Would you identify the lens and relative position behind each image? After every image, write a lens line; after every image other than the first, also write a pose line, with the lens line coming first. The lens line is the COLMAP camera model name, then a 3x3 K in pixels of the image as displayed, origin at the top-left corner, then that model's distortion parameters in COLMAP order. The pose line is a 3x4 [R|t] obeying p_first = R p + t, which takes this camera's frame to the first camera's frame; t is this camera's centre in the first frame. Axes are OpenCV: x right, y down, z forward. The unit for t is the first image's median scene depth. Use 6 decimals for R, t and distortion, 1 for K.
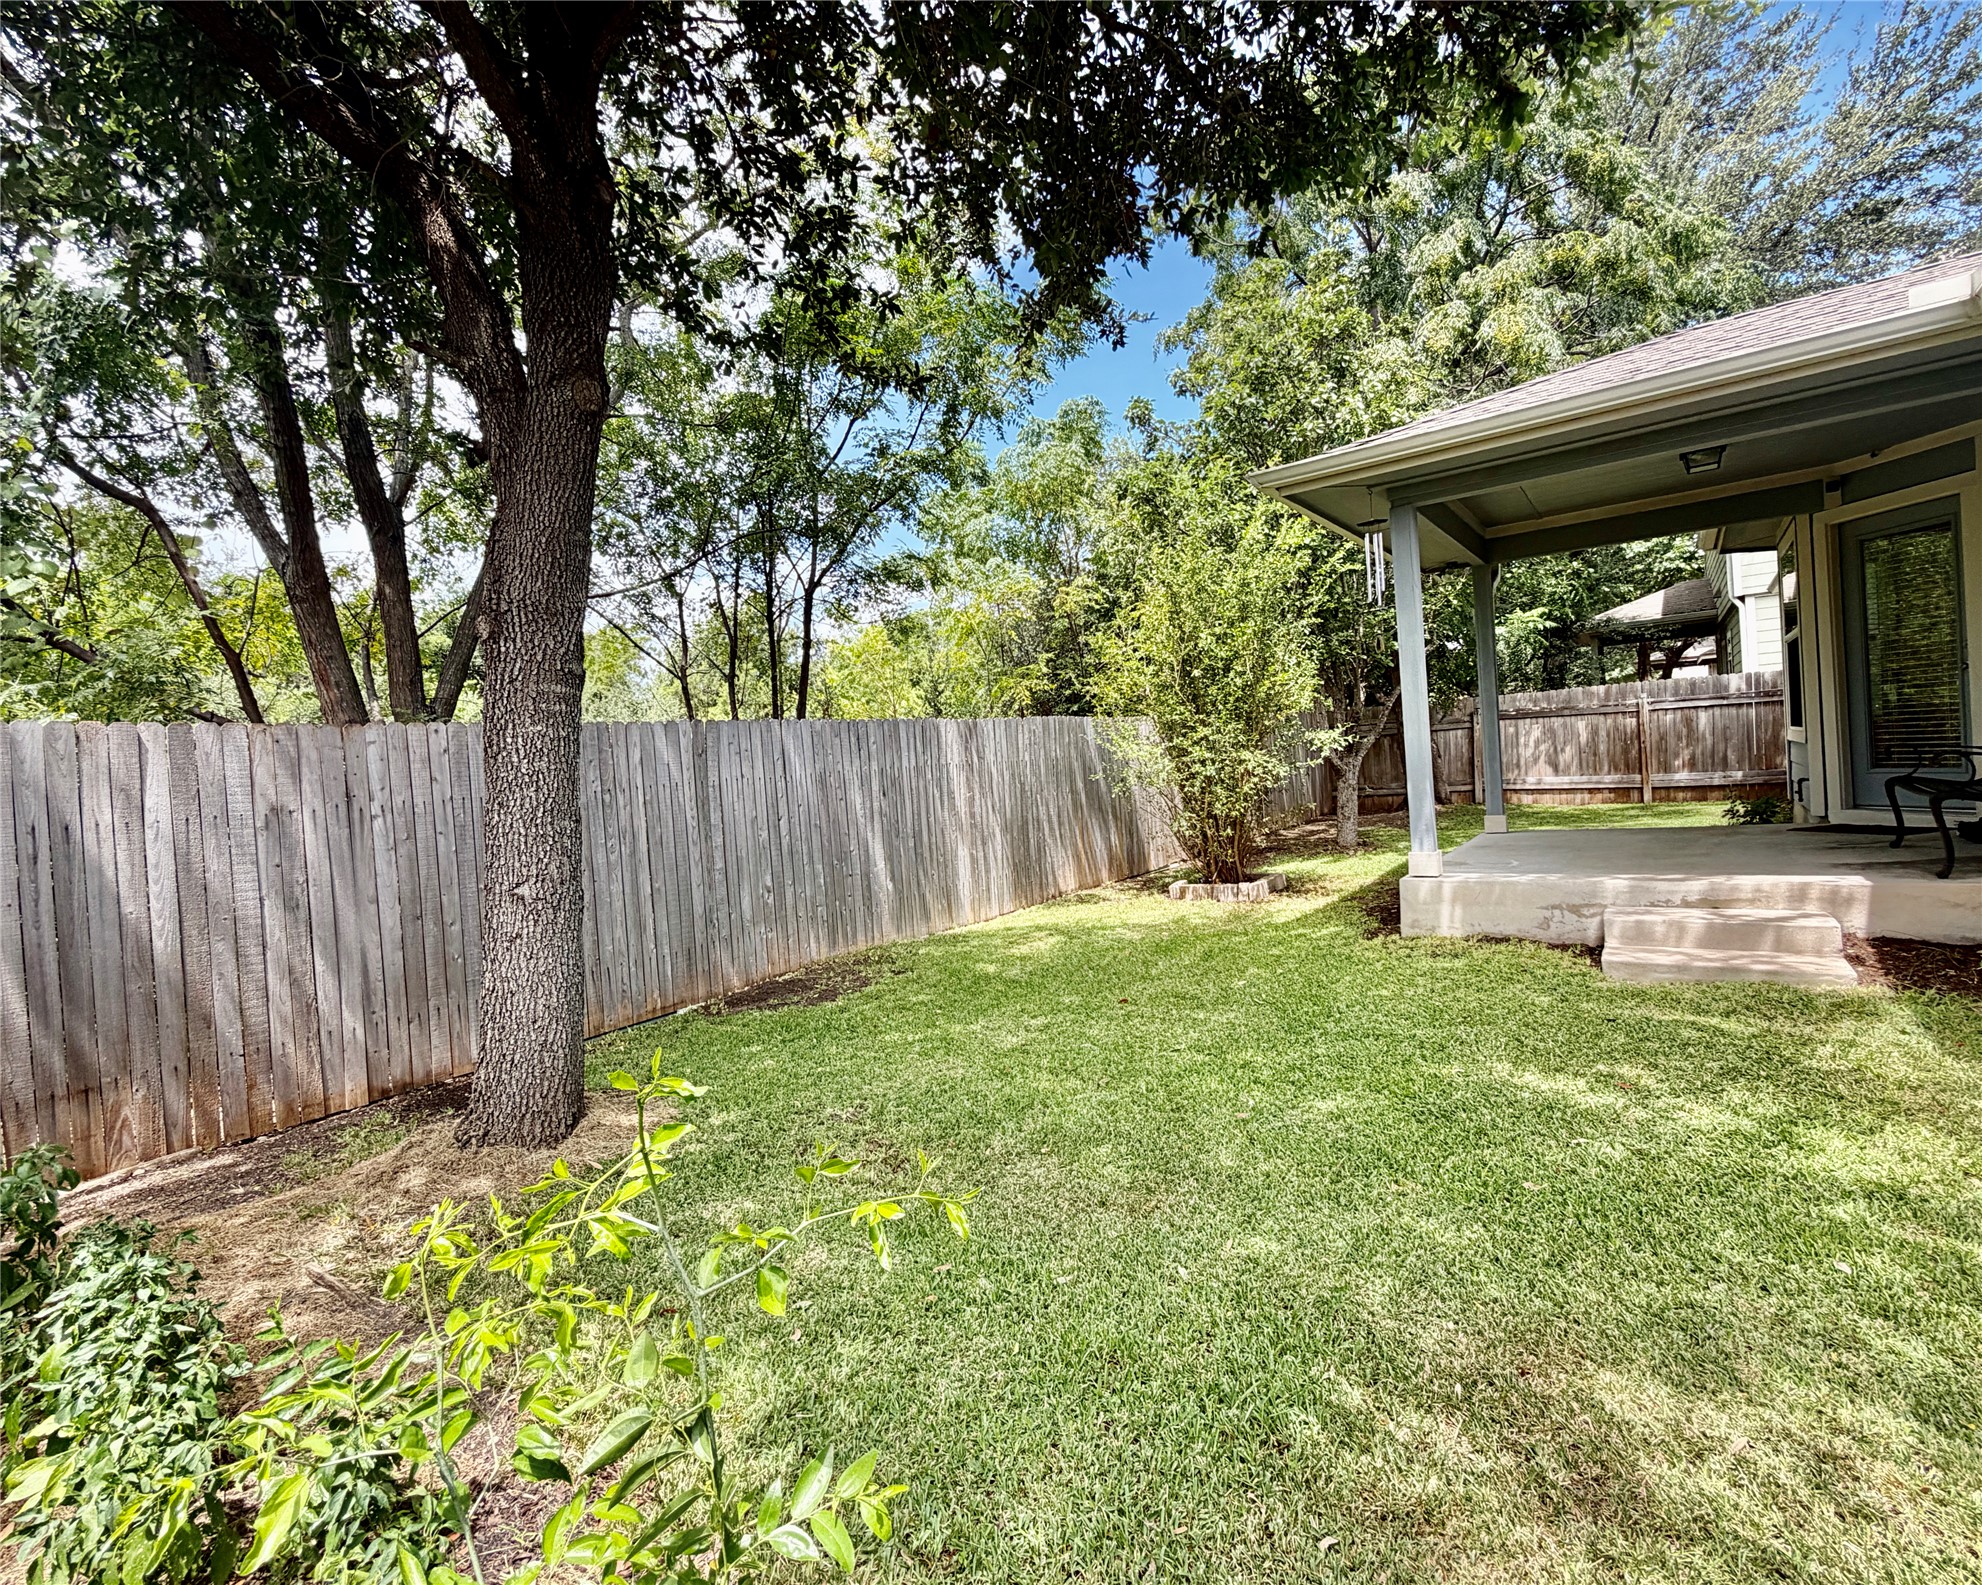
lens RADIAL K [[964.7, 0, 991.1], [0, 964.7, 791.1], [0, 0, 1]] dist [0.004834, 0.000254]
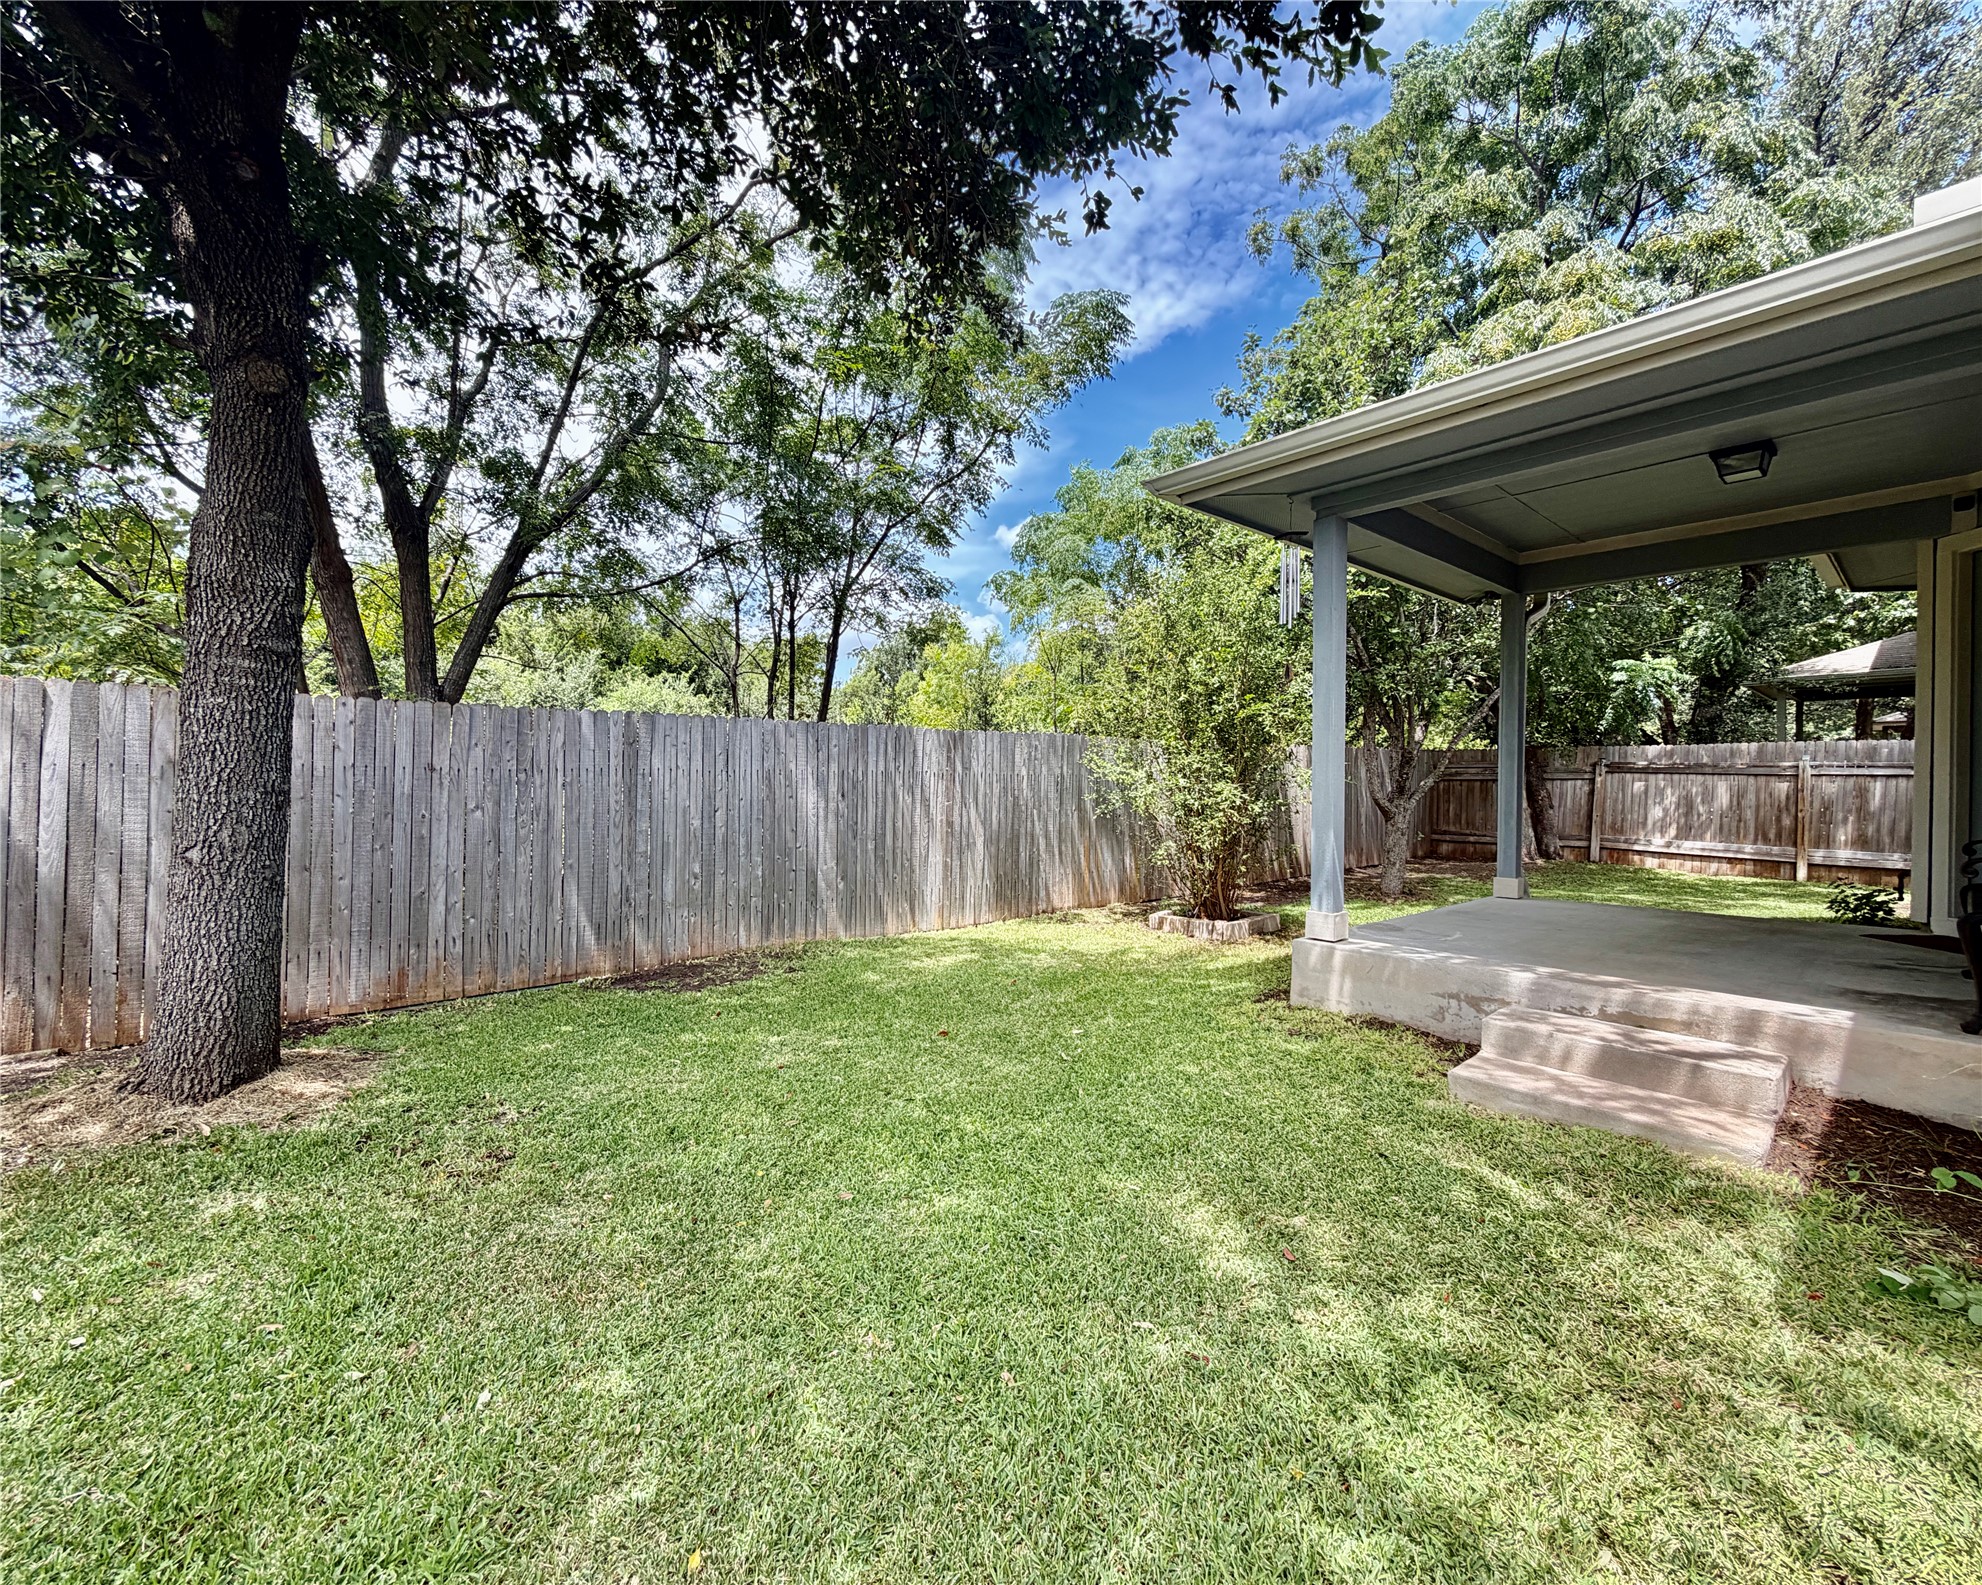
lens RADIAL K [[867.2, 0, 990.9], [0, 867.2, 790.5], [0, 0, 1]] dist [0.002351, 0.000122]
pose [[0.970299, 0.081700, -0.227695, 0.405184], [-0.083279, 0.996523, 0.002681, -0.029141], [0.227122, 0.016360, 0.973729, 0.204112]]
